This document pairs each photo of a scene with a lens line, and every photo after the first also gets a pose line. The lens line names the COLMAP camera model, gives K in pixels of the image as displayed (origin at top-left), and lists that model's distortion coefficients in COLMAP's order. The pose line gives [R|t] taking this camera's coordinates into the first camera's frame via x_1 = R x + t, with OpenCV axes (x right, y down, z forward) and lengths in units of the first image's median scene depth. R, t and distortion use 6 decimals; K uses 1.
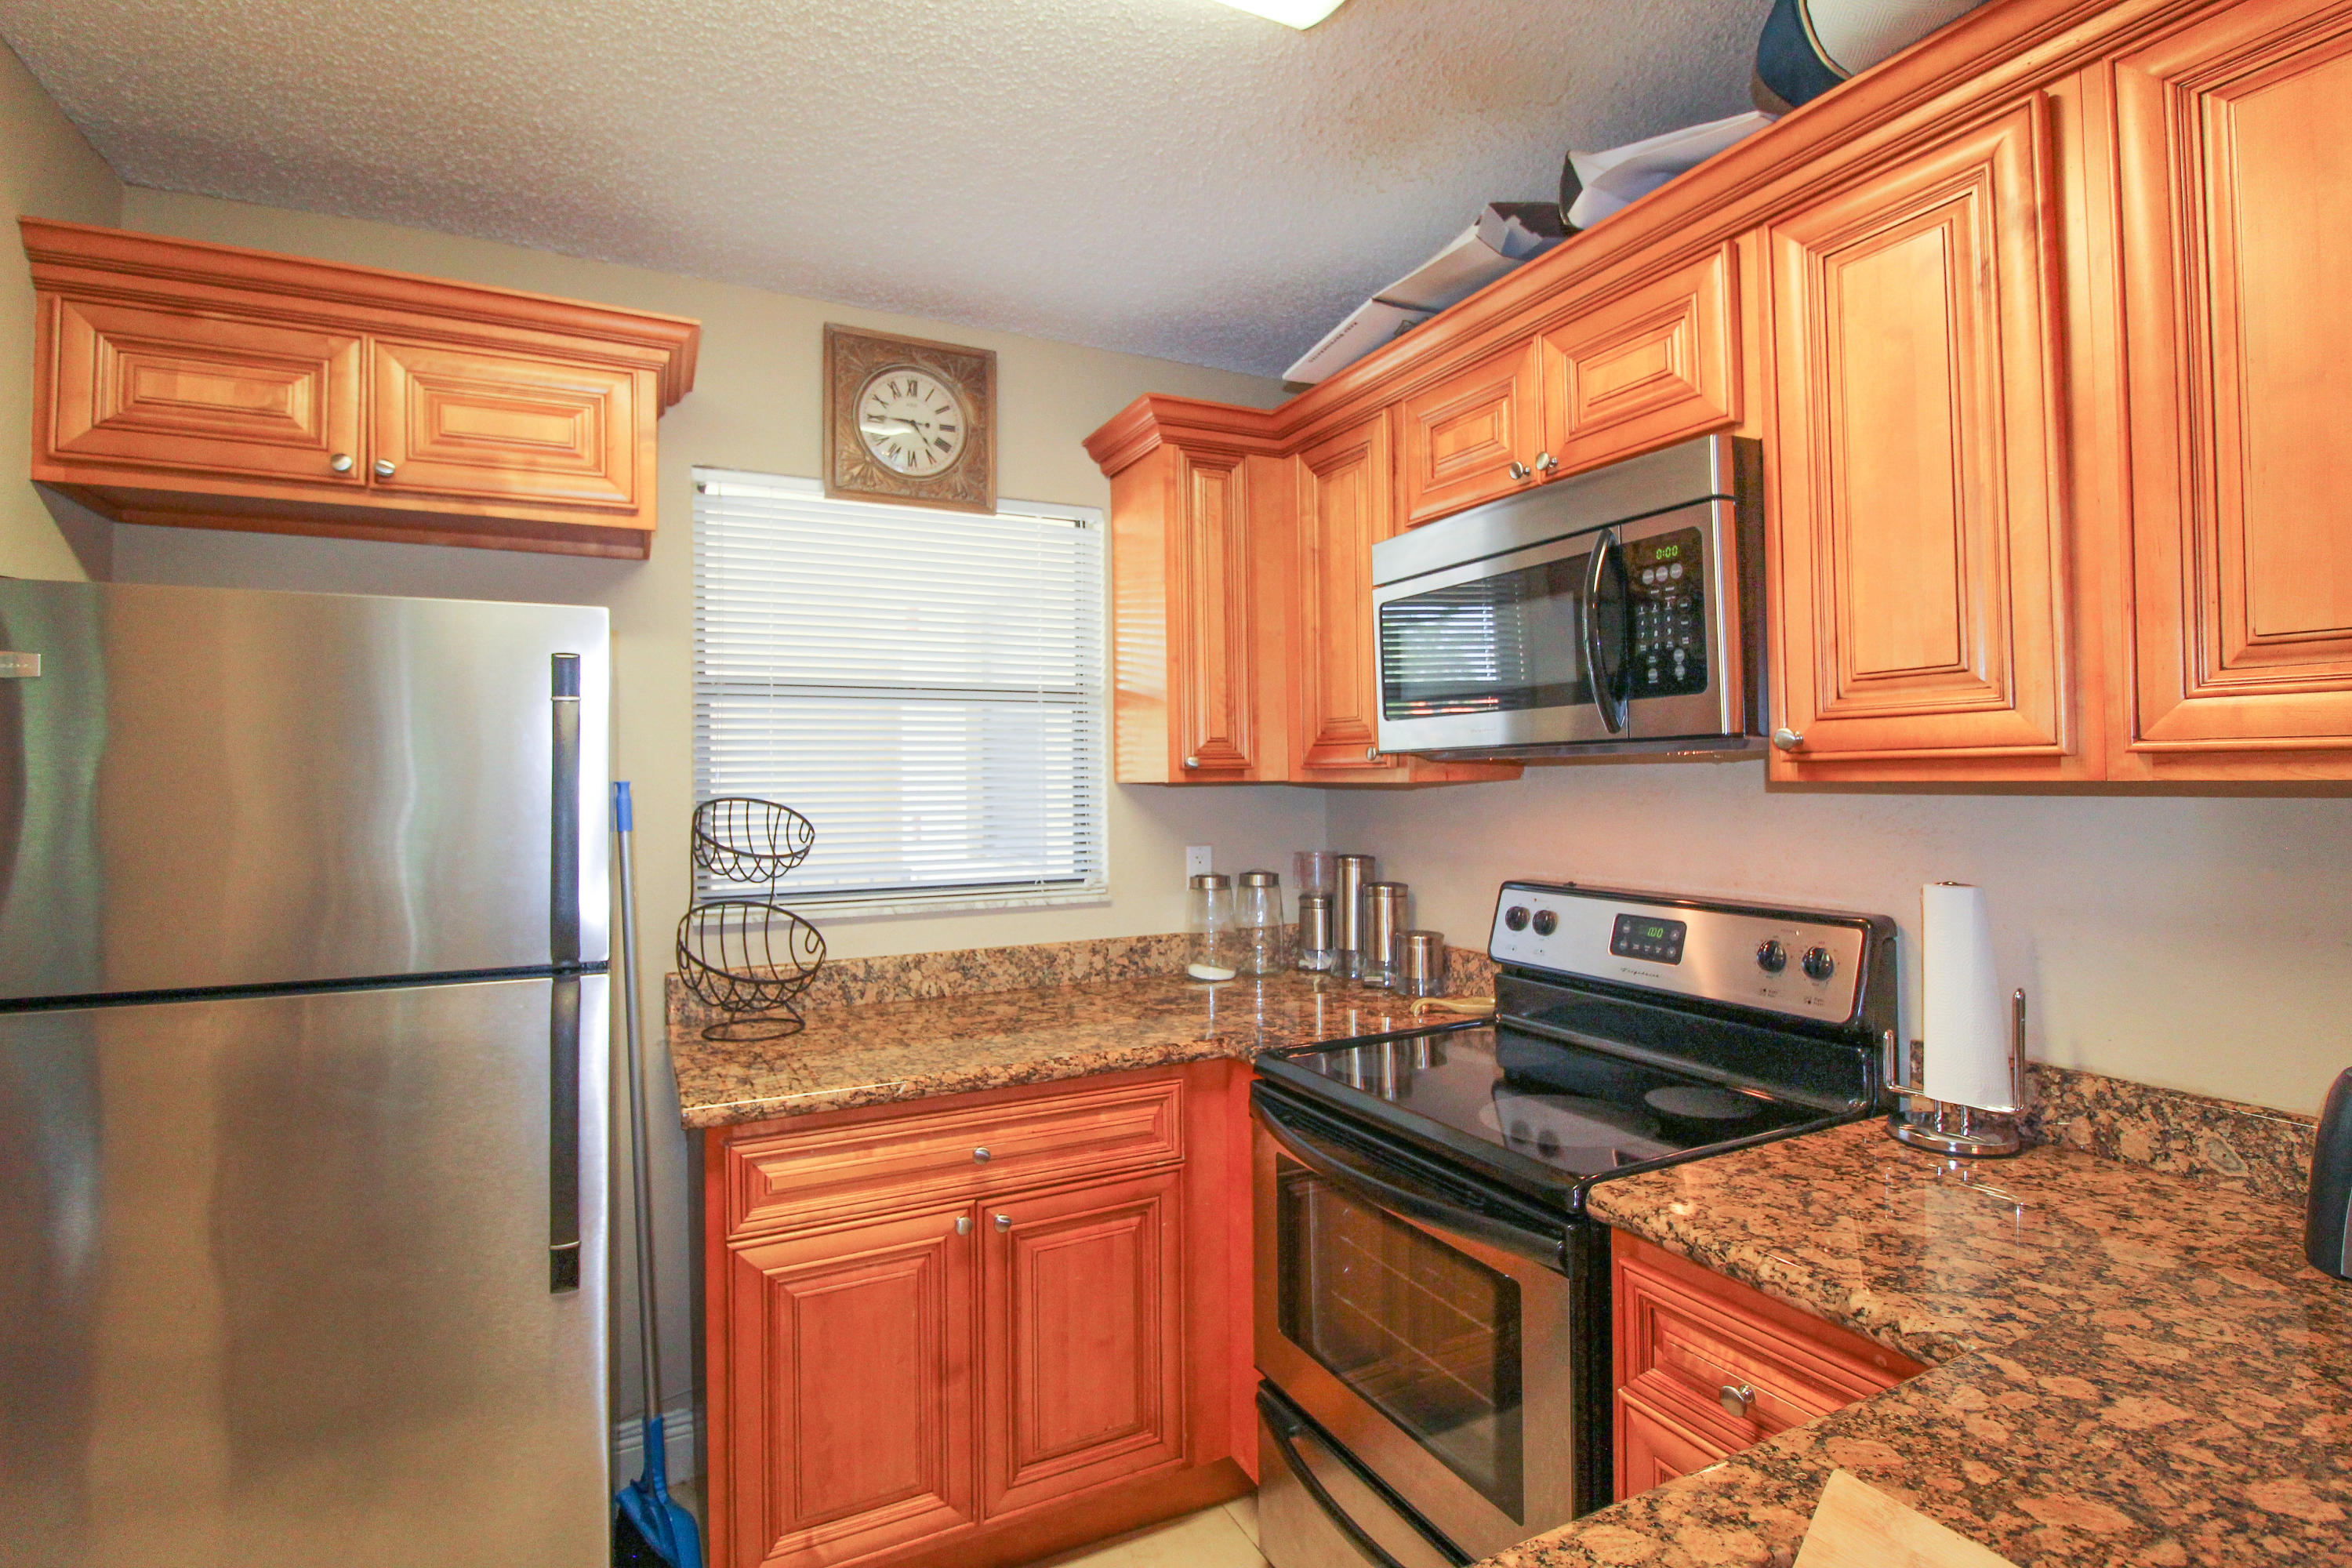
lens RADIAL K [[1108.0, 0, 1176.0], [0, 1108.0, 784.0], [0, 0, 1]] dist [0.002912, -0.013273]
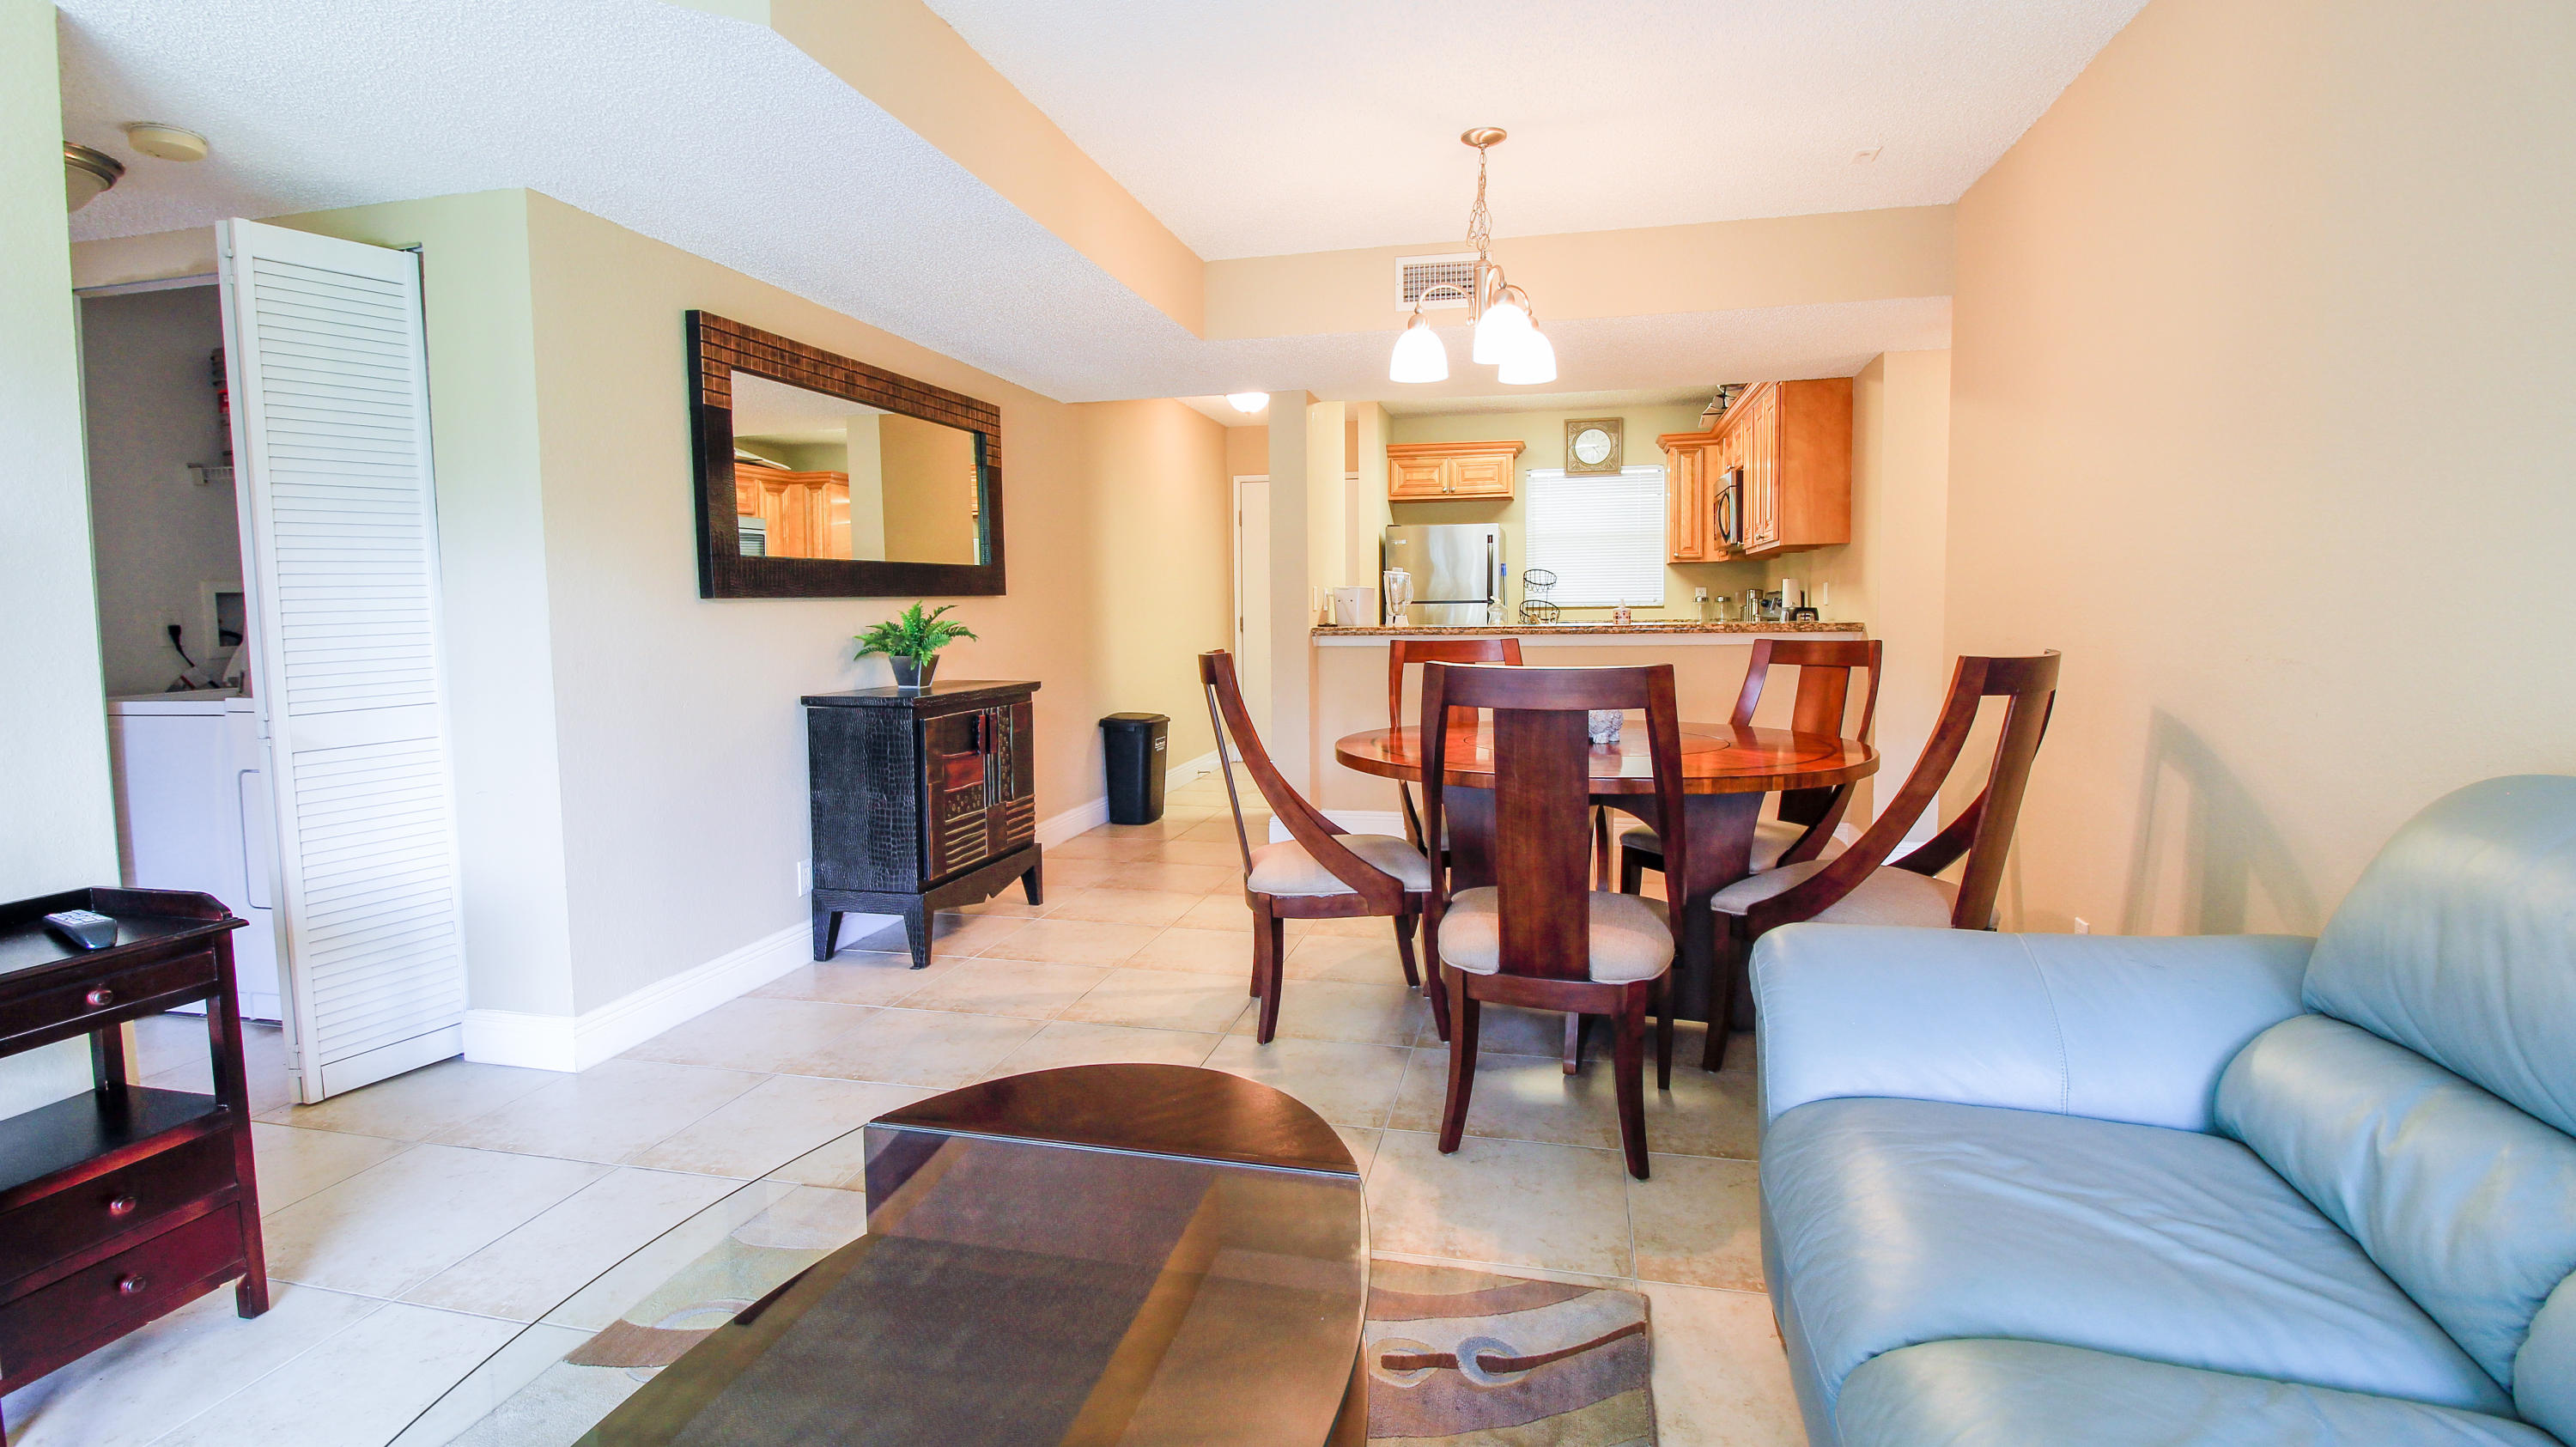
lens RADIAL K [[1186.5, 0, 1285.4], [0, 1186.5, 717.0], [0, 0, 1]] dist [0.002459, 0.000035]
pose [[0.768131, 0.061171, -0.637364, 1.611834], [0.006322, 0.994653, 0.103080, 0.097346], [0.640262, -0.083208, 0.763637, -2.737911]]
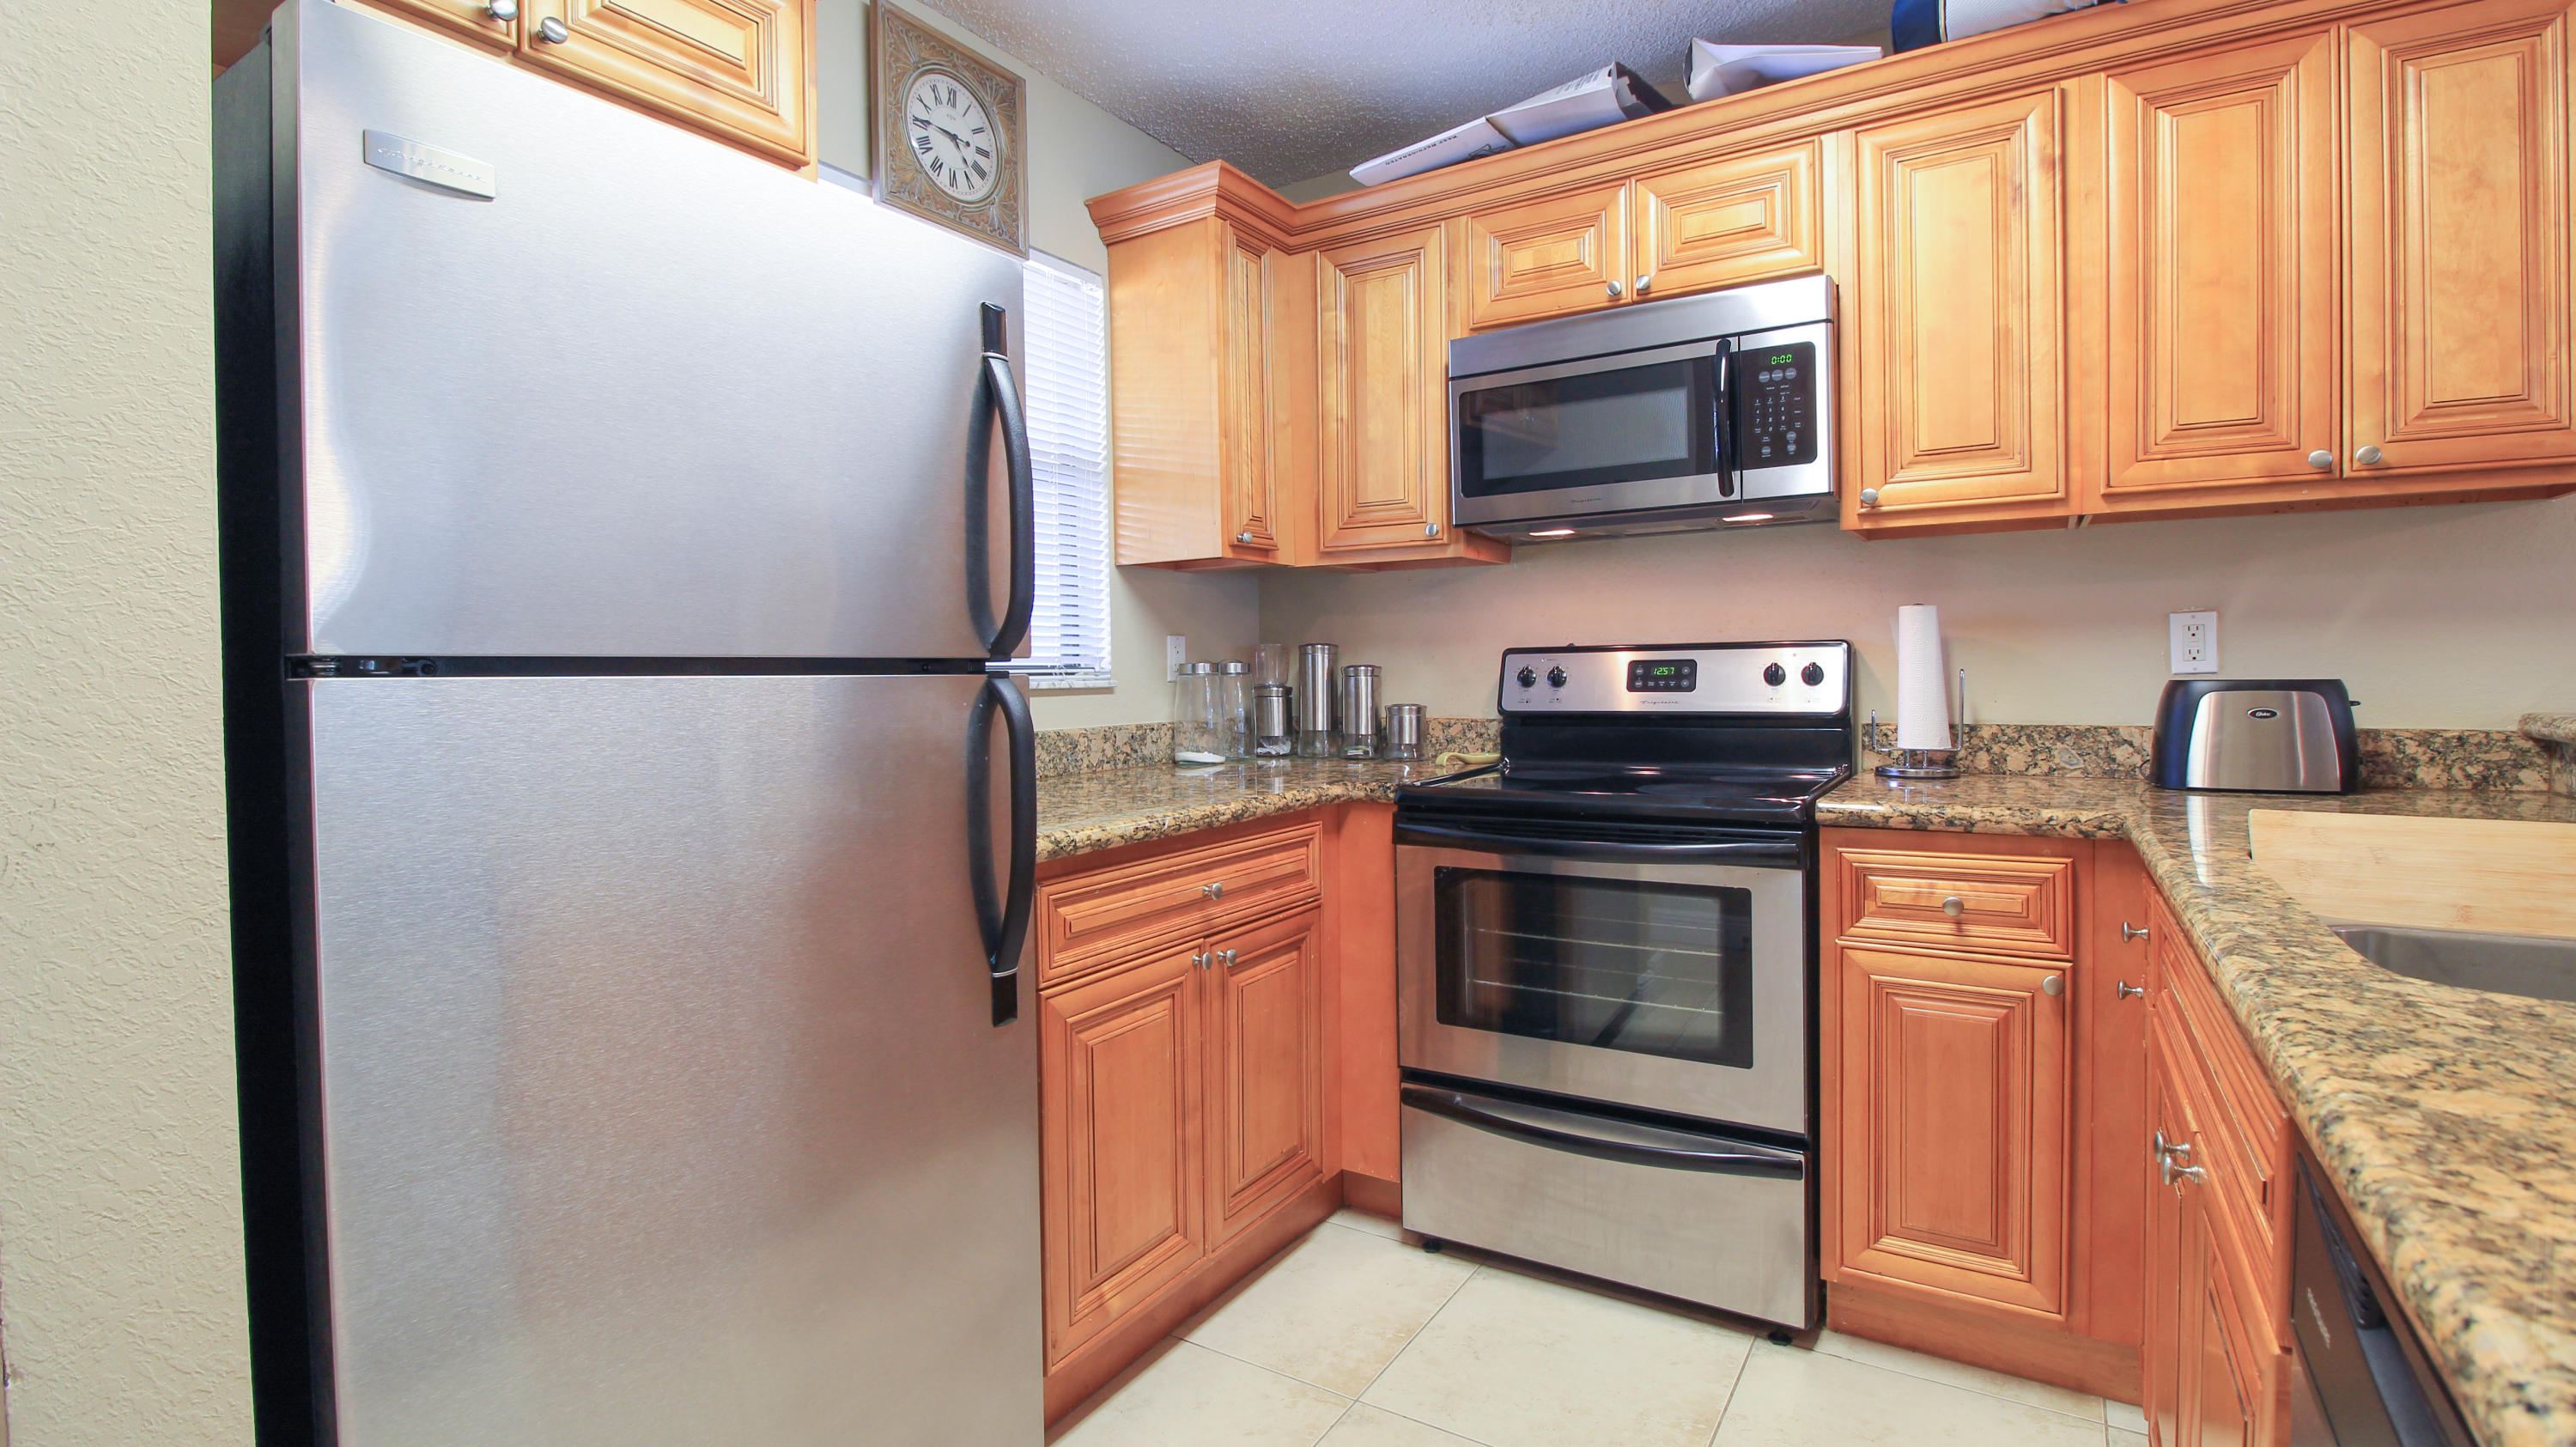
lens RADIAL K [[1186.5, 0, 1285.4], [0, 1186.5, 717.0], [0, 0, 1]] dist [0.002459, 0.000035]
pose [[0.854850, -0.021892, 0.518413, -0.662756], [0.006548, 0.999485, 0.031410, 0.141241], [-0.518834, -0.023456, 0.854553, 0.050374]]
